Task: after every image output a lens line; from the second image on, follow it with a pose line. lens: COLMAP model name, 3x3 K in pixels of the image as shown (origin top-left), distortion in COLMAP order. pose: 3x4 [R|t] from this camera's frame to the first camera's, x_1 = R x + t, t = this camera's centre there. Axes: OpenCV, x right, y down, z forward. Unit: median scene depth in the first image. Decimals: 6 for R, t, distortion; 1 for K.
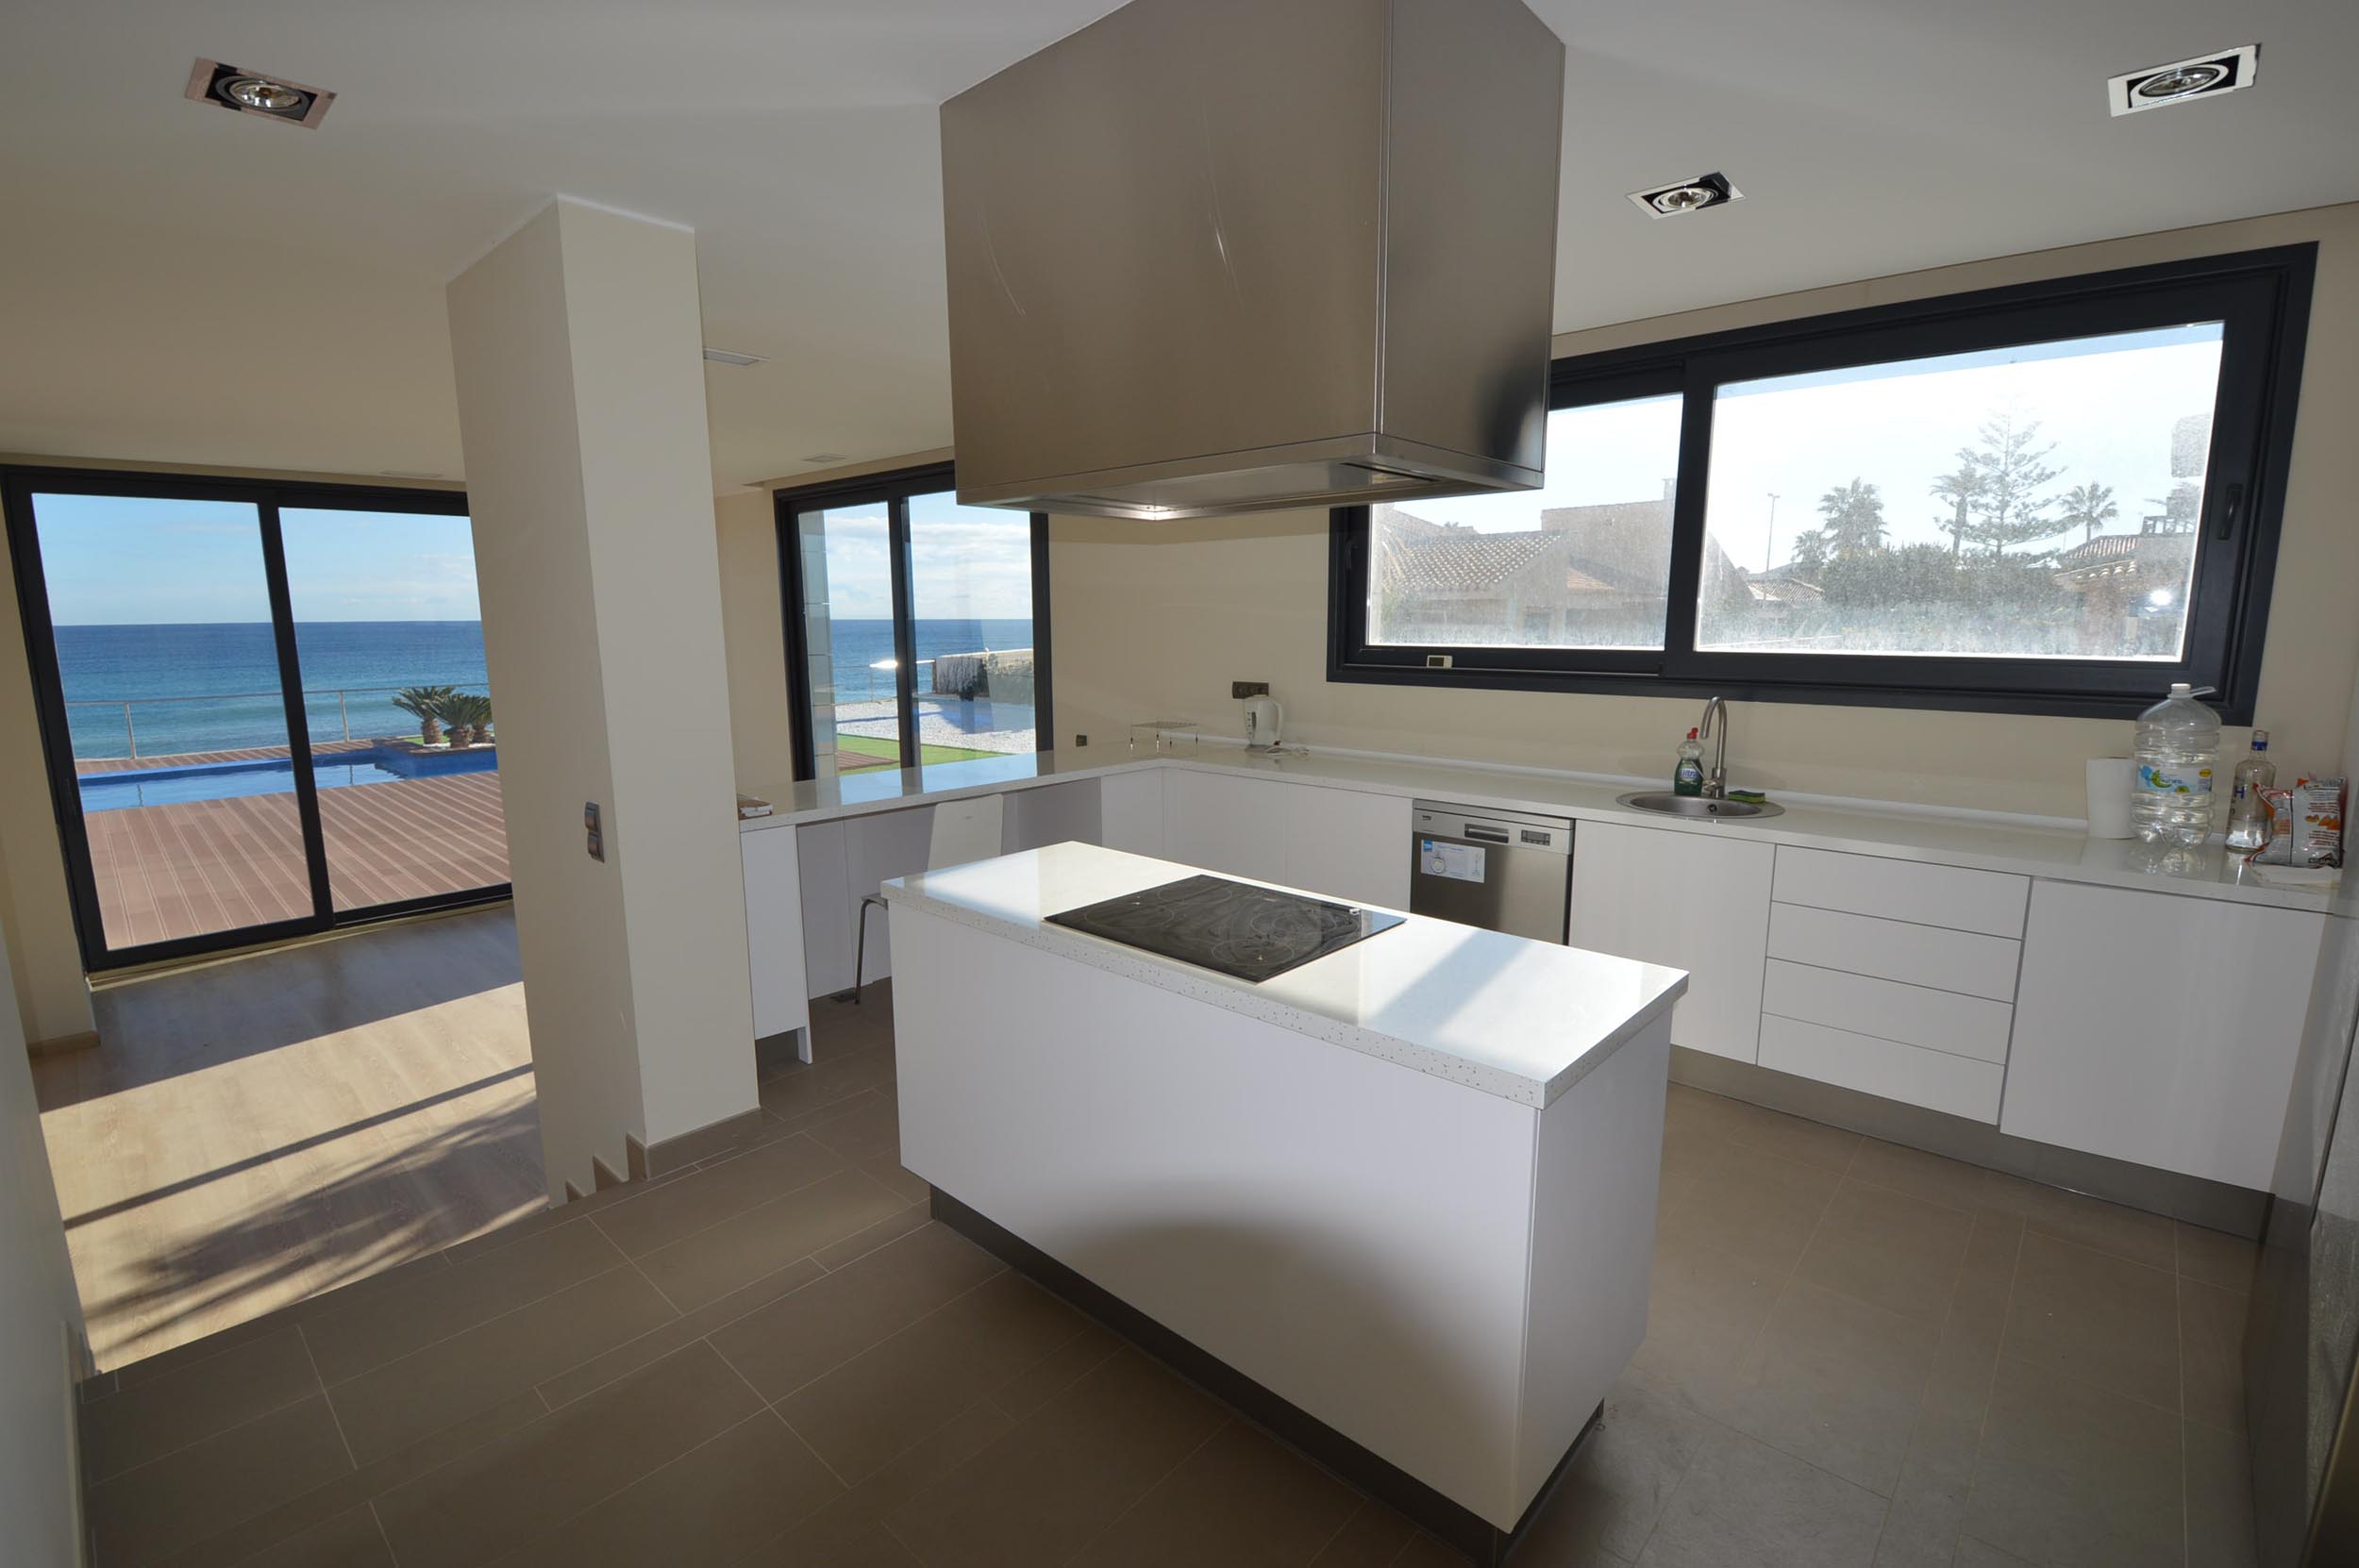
lens RADIAL K [[1042.2, 0, 1192.8], [0, 1042.2, 800.6], [0, 0, 1]] dist [0.009600, -0.015275]
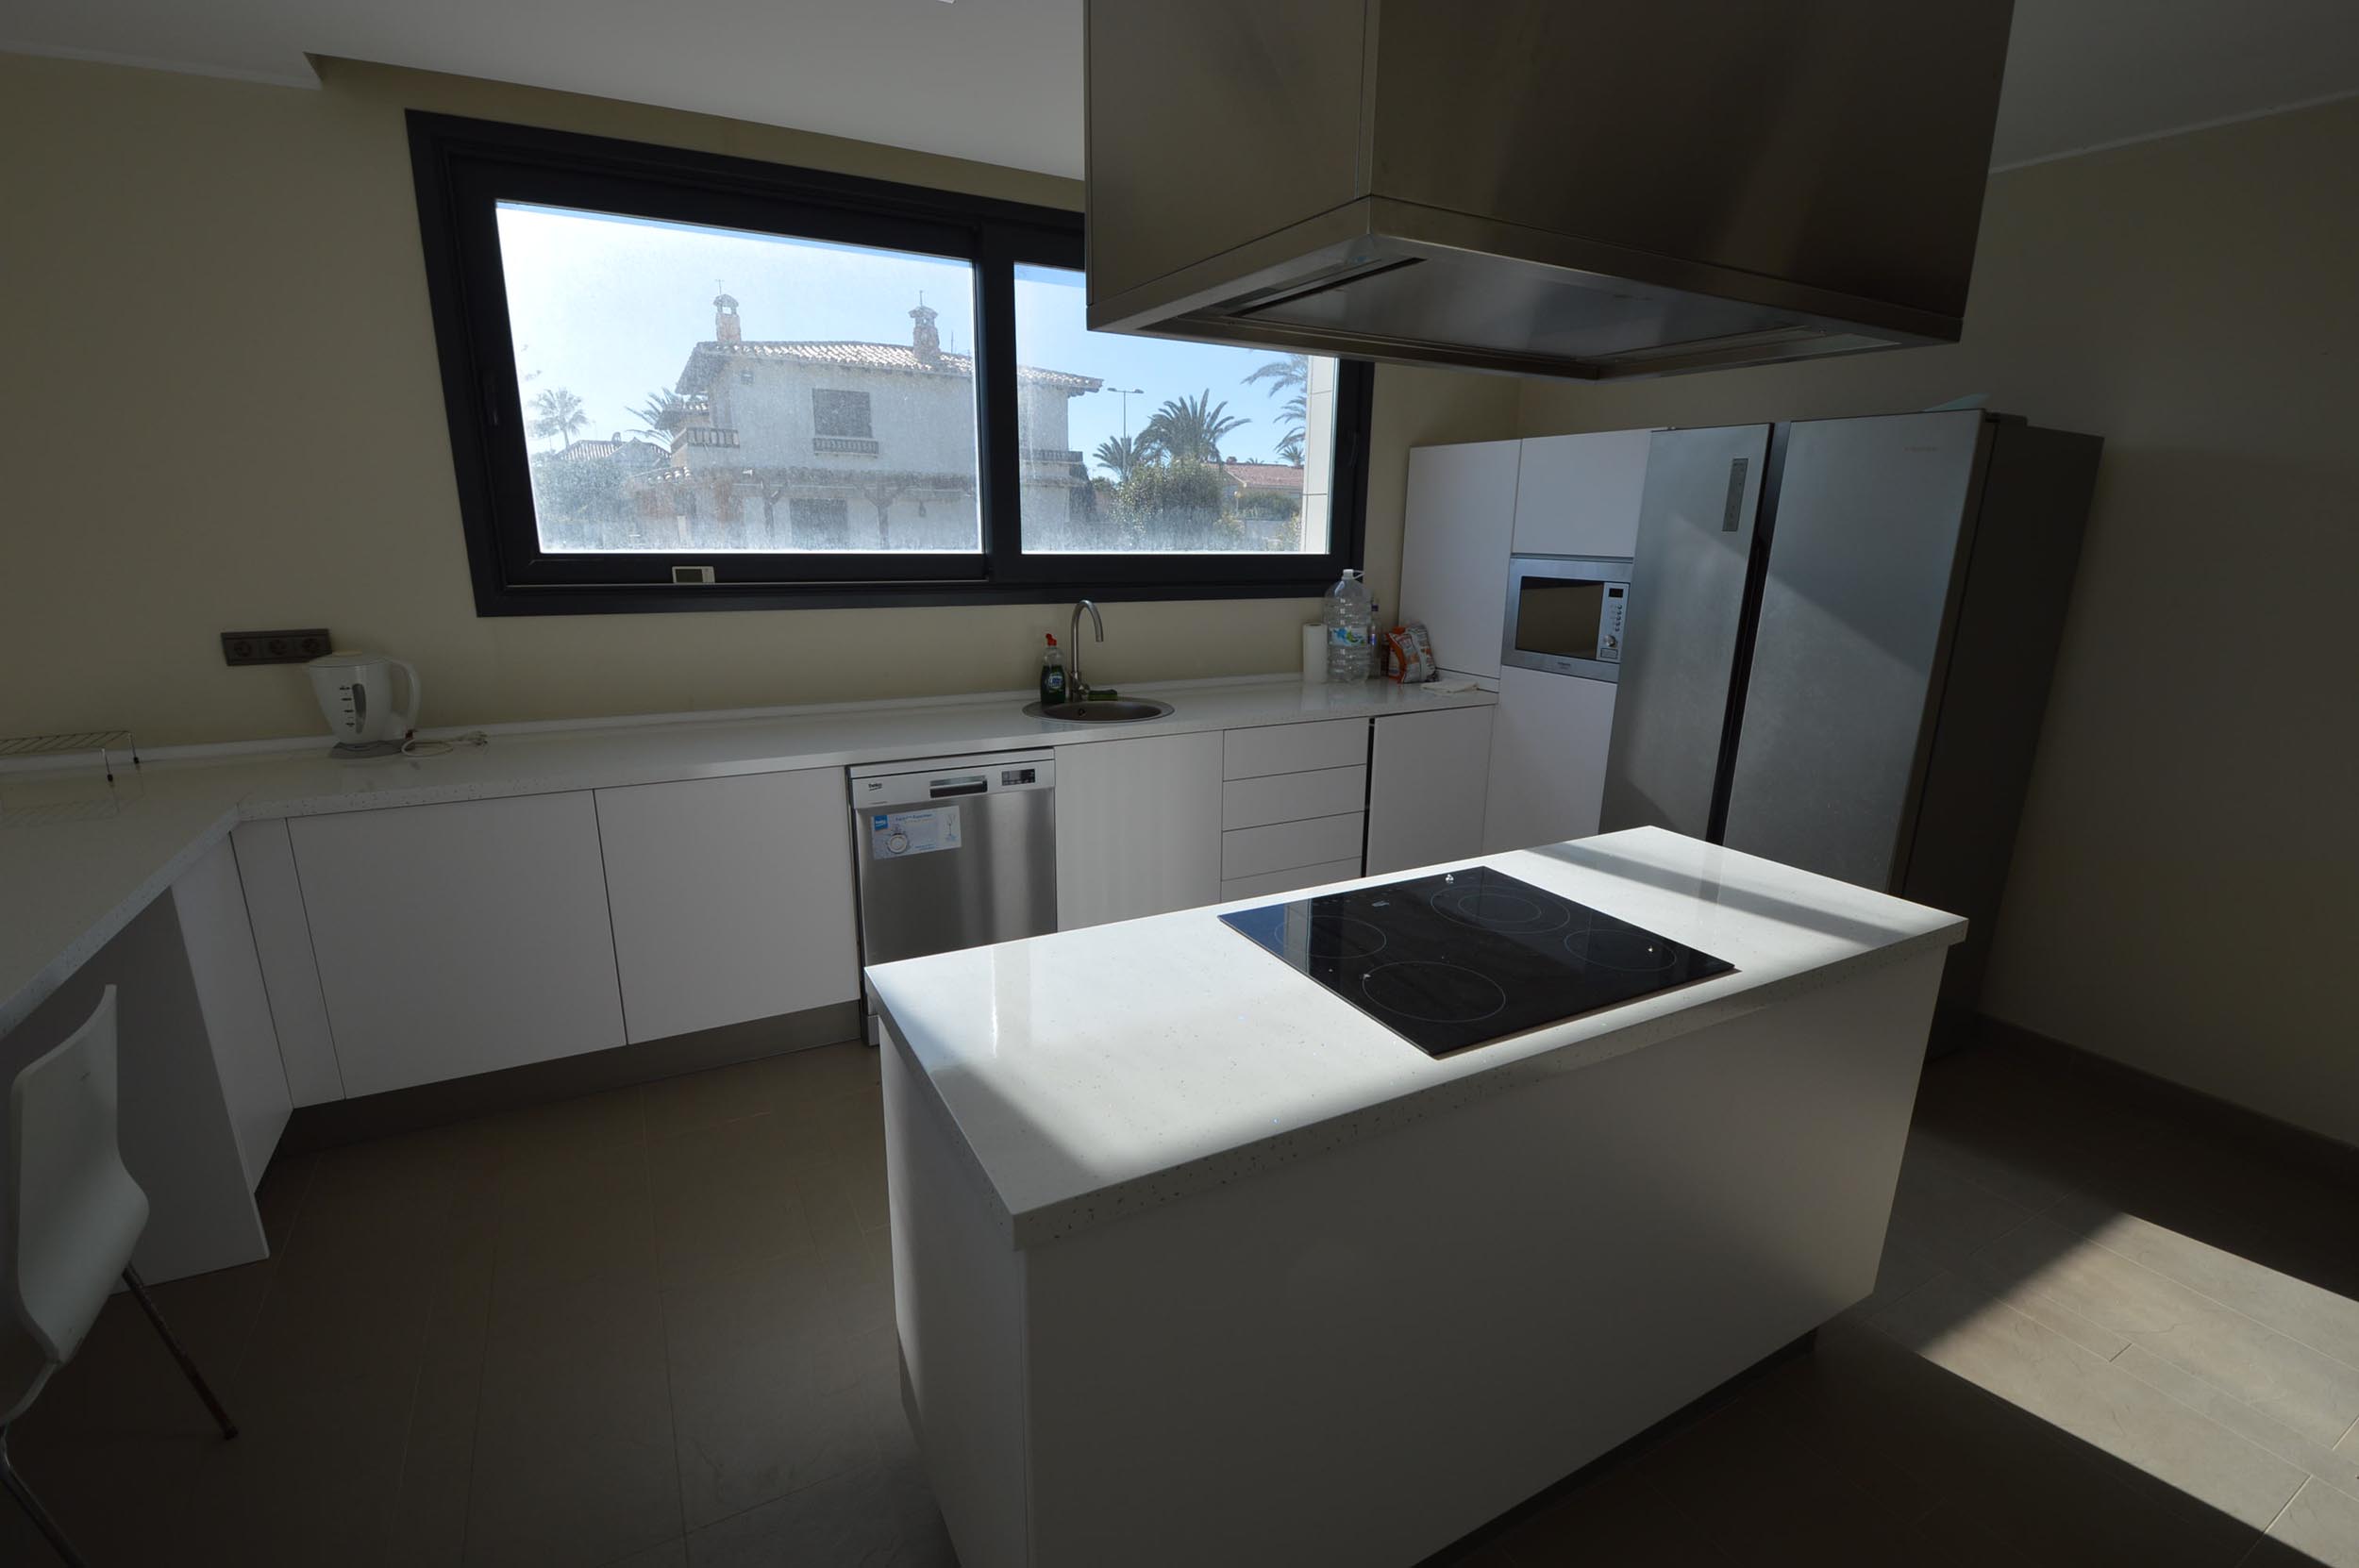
lens RADIAL K [[1042.2, 0, 1192.8], [0, 1042.2, 800.6], [0, 0, 1]] dist [0.009600, -0.015275]
pose [[0.326979, -0.235409, 0.915242, -0.331212], [0.147807, 0.969298, 0.196507, -0.074405], [-0.933401, 0.071026, 0.351735, 0.447984]]
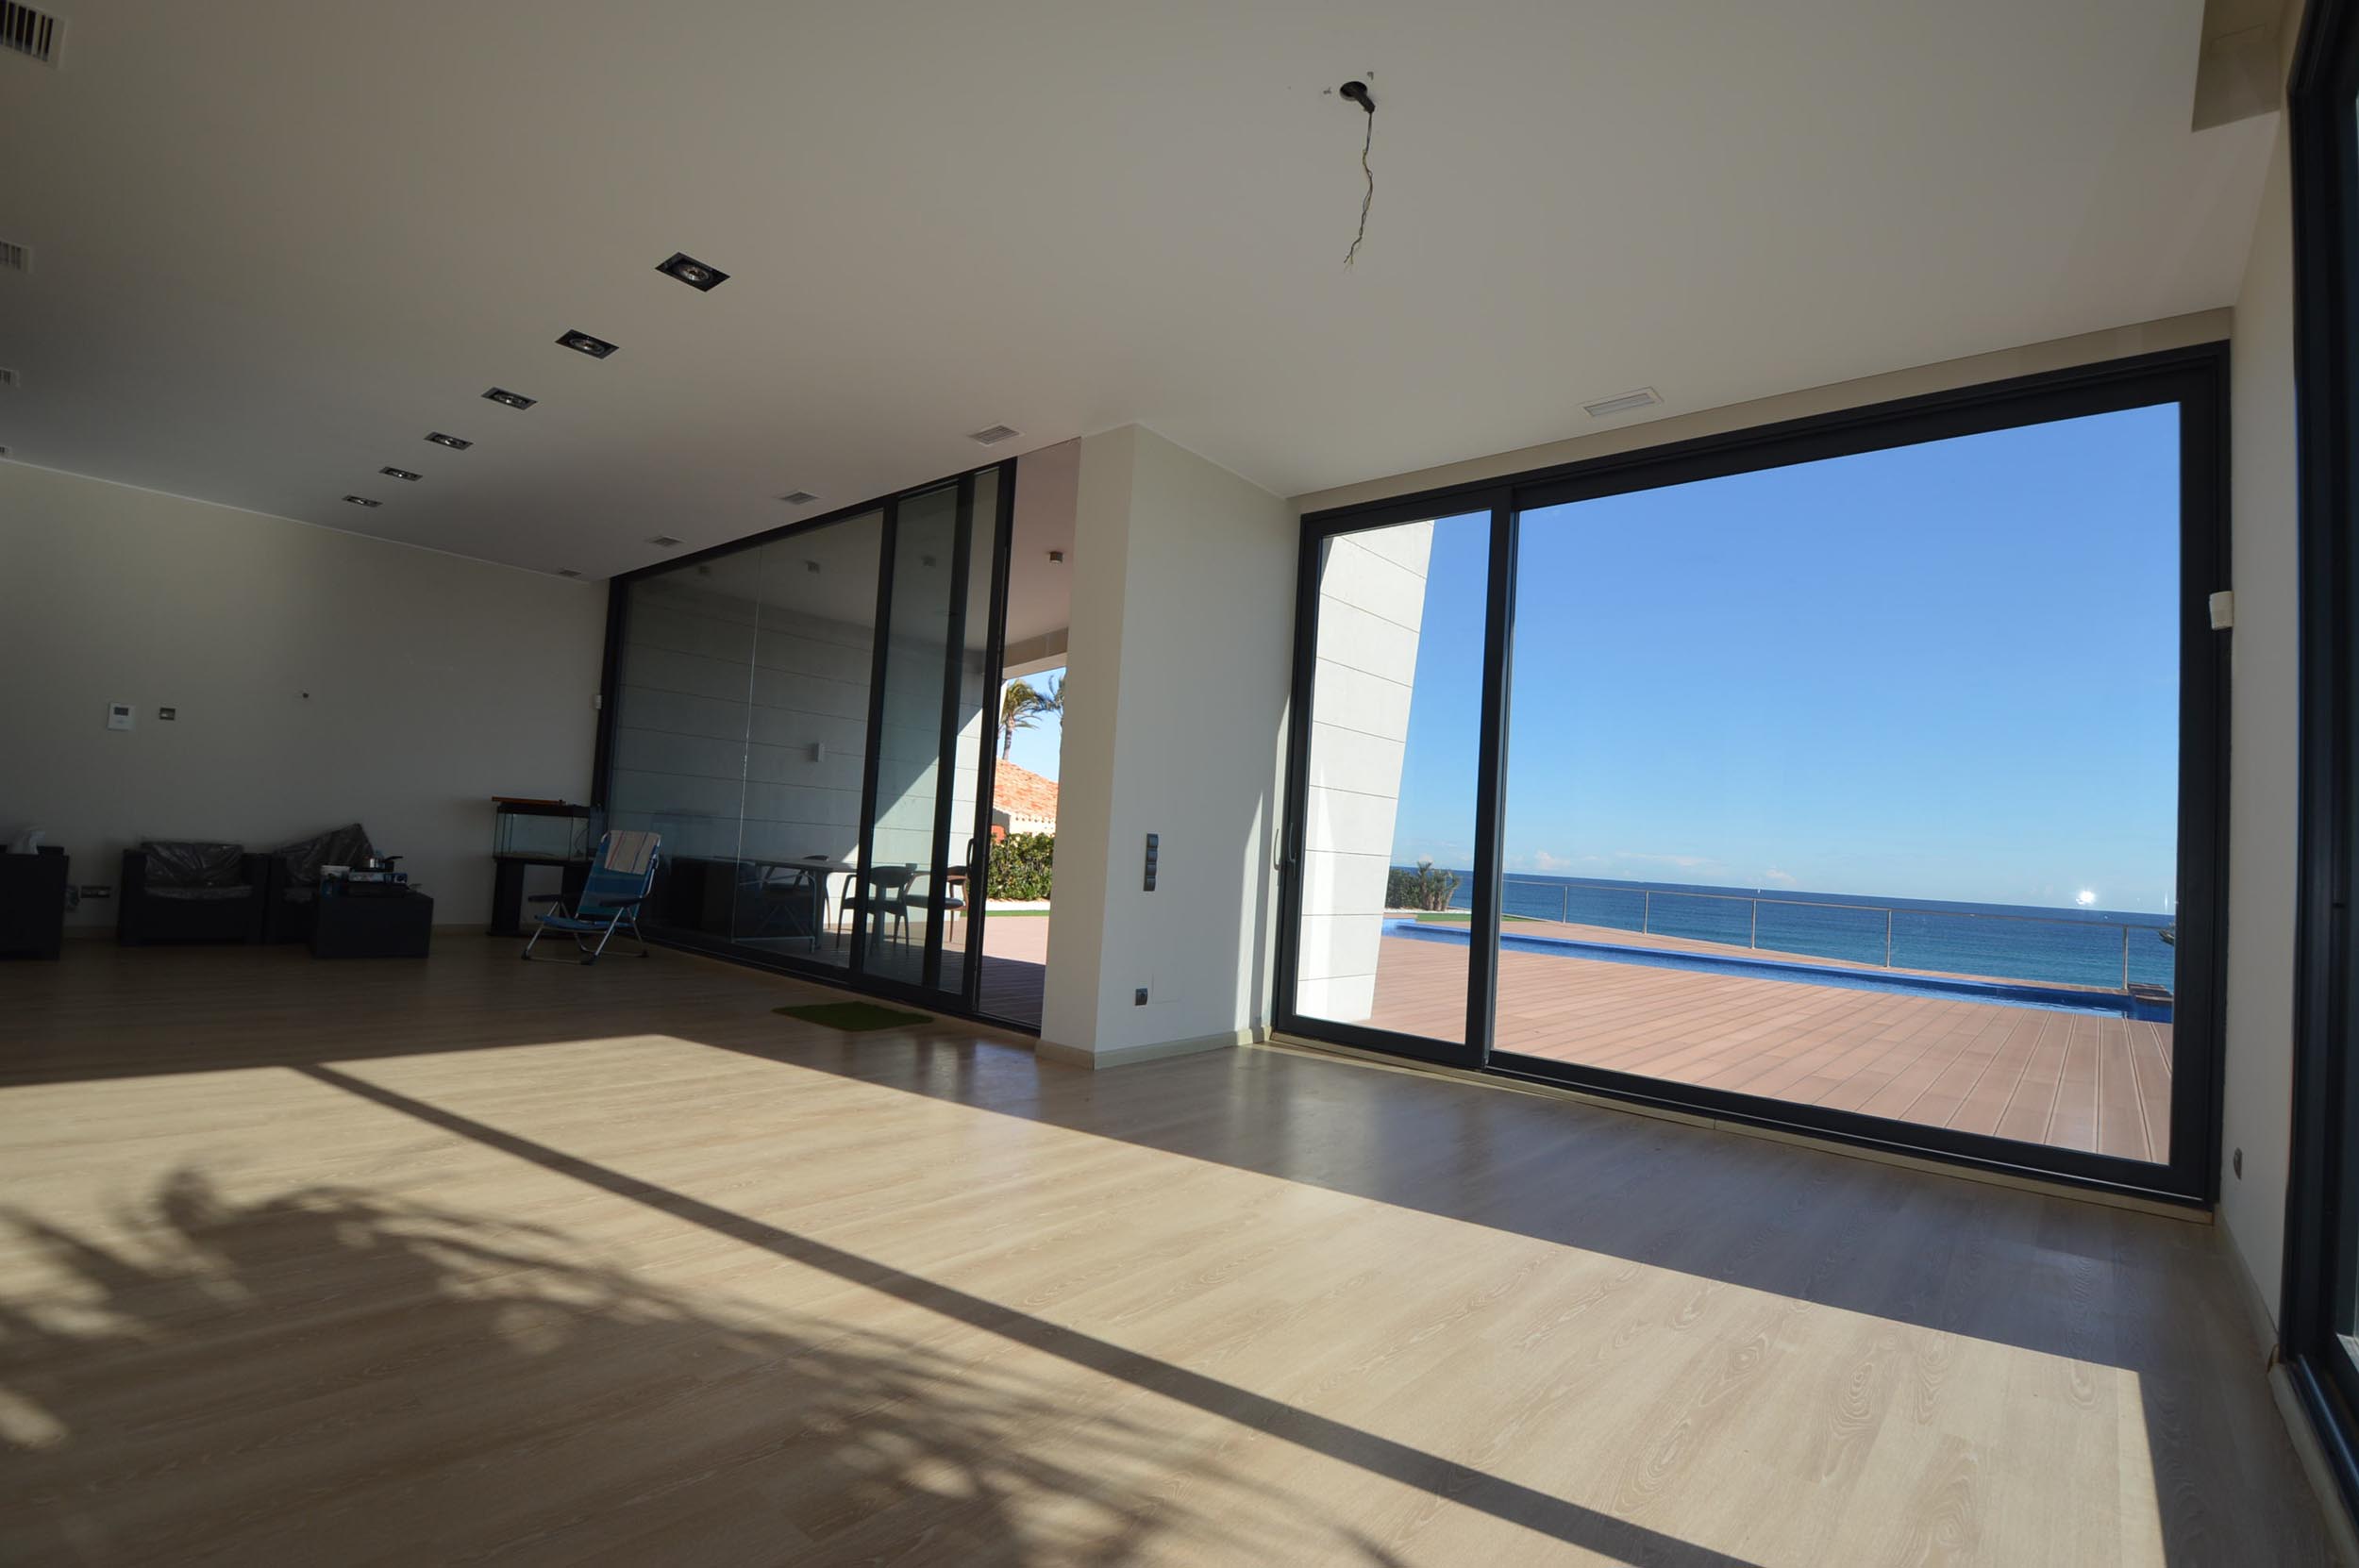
lens RADIAL K [[1042.2, 0, 1192.8], [0, 1042.2, 800.6], [0, 0, 1]] dist [0.009600, -0.015275]
pose [[0.039648, -0.044208, -0.998235, -0.172980], [-0.236957, 0.970107, -0.052374, 0.043854], [0.970711, 0.238615, 0.027987, 1.225647]]
